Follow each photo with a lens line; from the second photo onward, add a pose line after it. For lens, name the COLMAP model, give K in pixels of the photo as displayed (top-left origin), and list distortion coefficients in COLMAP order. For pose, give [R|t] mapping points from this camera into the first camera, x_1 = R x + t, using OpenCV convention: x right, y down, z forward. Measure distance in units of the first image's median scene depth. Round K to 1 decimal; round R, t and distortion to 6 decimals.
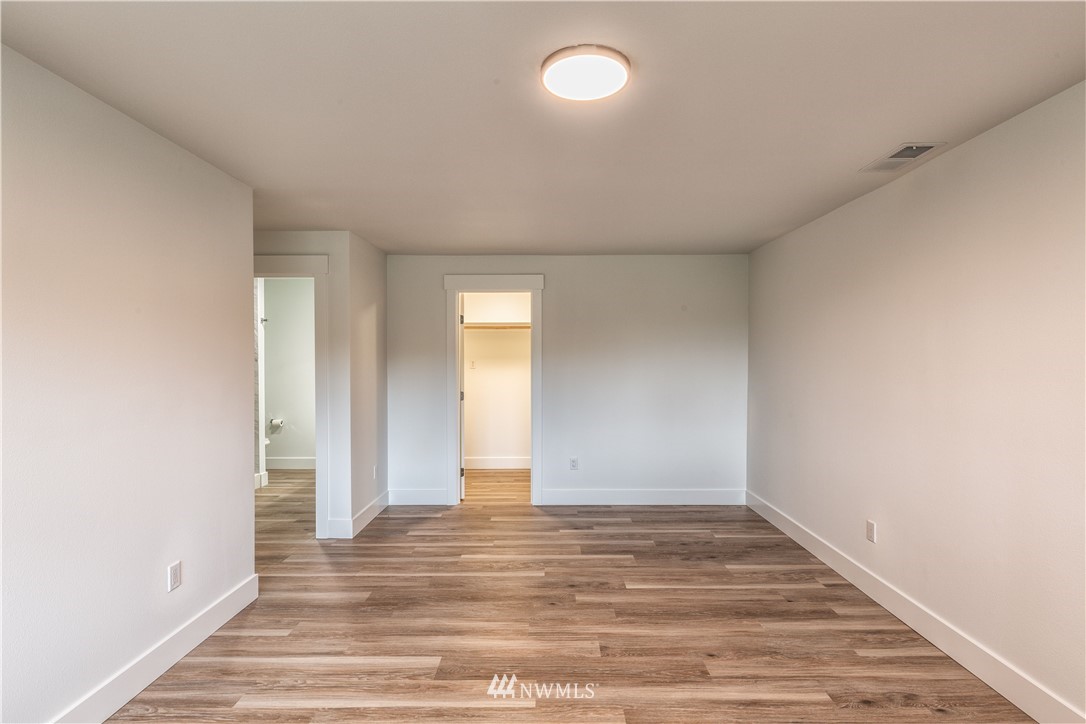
lens RADIAL K [[521.9, 0, 546.3], [0, 521.9, 365.6], [0, 0, 1]] dist [0.010908, -0.001382]
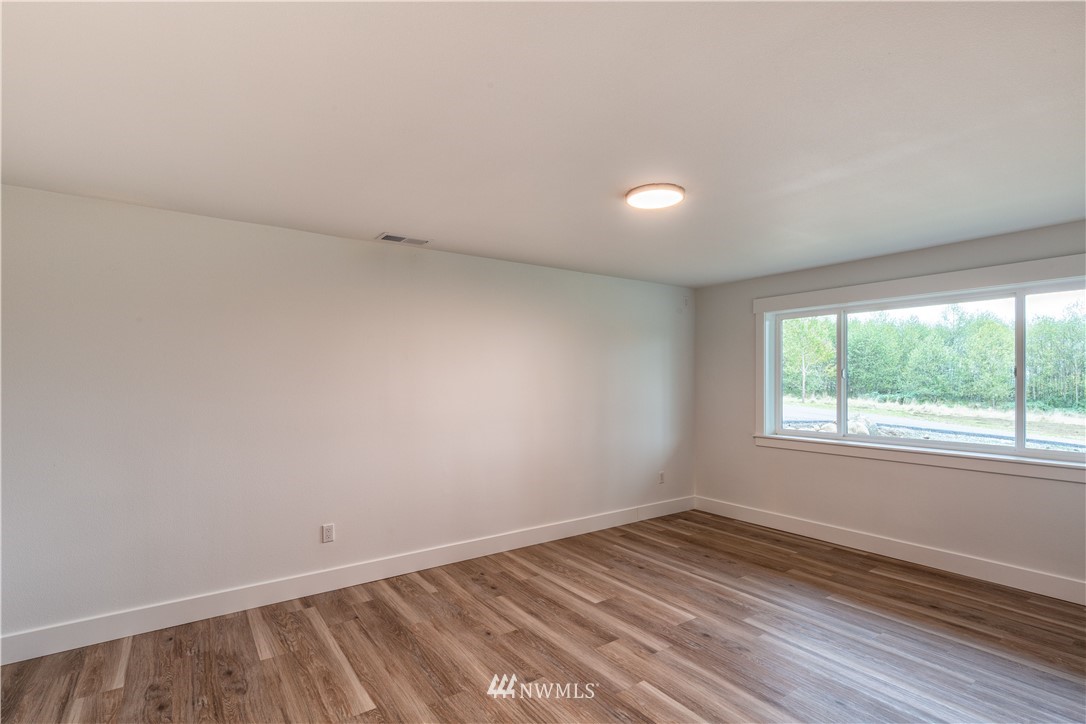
lens RADIAL K [[521.9, 0, 538.4], [0, 521.9, 371.2], [0, 0, 1]] dist [0.010908, -0.001382]
pose [[-0.574923, 0.016306, 0.818045, -0.630999], [0.014967, 0.999844, -0.009412, -0.022769], [-0.818070, 0.006832, -0.575077, 1.376317]]
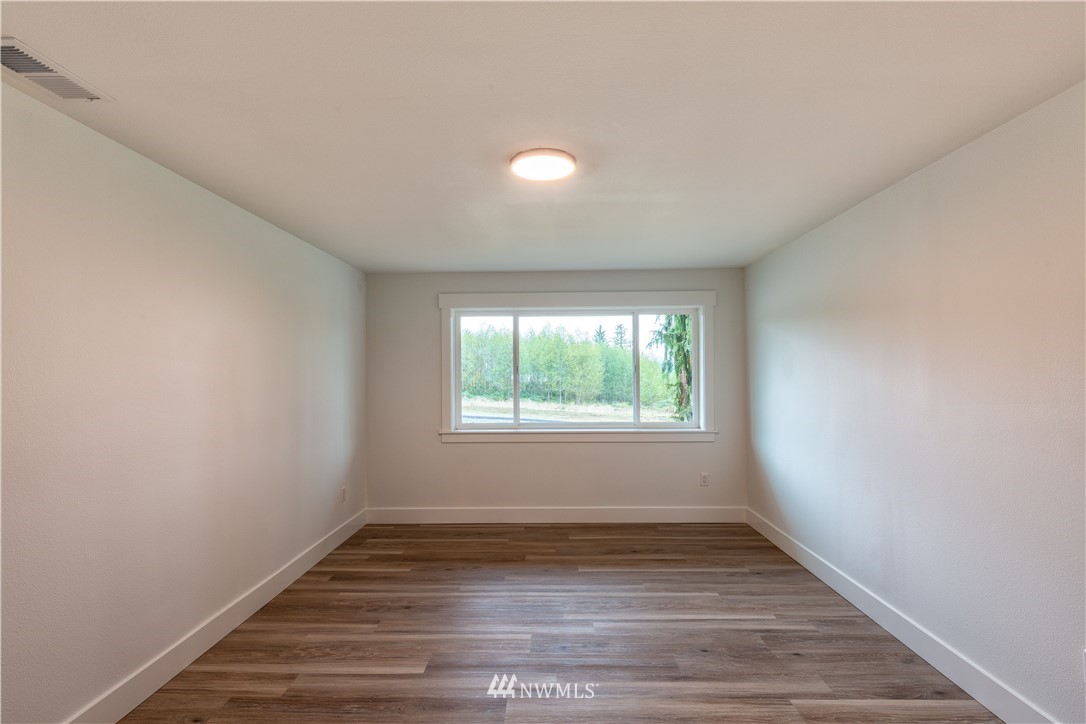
lens RADIAL K [[521.9, 0, 538.0], [0, 521.9, 358.5], [0, 0, 1]] dist [0.010908, -0.001382]
pose [[-0.999725, 0.010524, 0.020962, 0.025151], [0.010188, 0.999819, -0.016067, -0.025107], [-0.021128, -0.015849, -0.999651, 1.484732]]
